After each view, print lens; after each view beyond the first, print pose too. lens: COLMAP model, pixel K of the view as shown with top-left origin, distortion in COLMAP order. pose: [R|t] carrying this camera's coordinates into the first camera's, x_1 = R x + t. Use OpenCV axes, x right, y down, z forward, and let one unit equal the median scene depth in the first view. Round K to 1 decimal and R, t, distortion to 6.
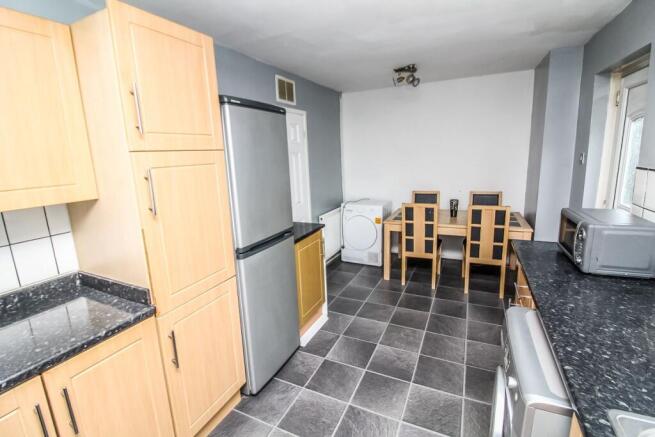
lens RADIAL K [[308.7, 0, 327.4], [0, 308.7, 216.5], [0, 0, 1]] dist [-0.000177, -0.000177]
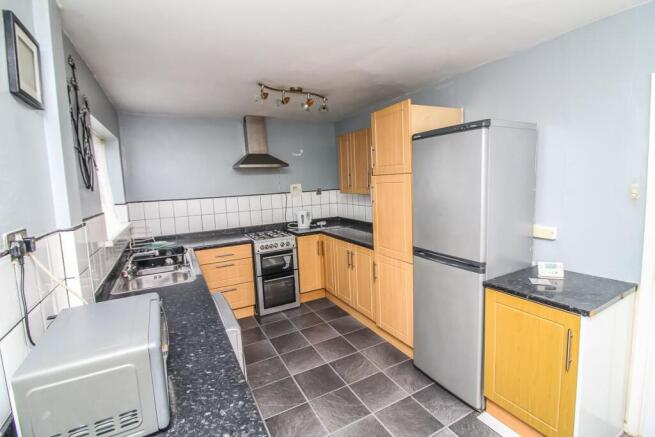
lens RADIAL K [[303.5, 0, 328.4], [0, 303.5, 207.2], [0, 0, 1]] dist [-0.015524, -0.000566]
pose [[-0.597396, 0.133452, -0.790765, 0.911870], [-0.101061, 0.965667, 0.239318, -0.316946], [0.795553, 0.222883, -0.563399, 1.349600]]
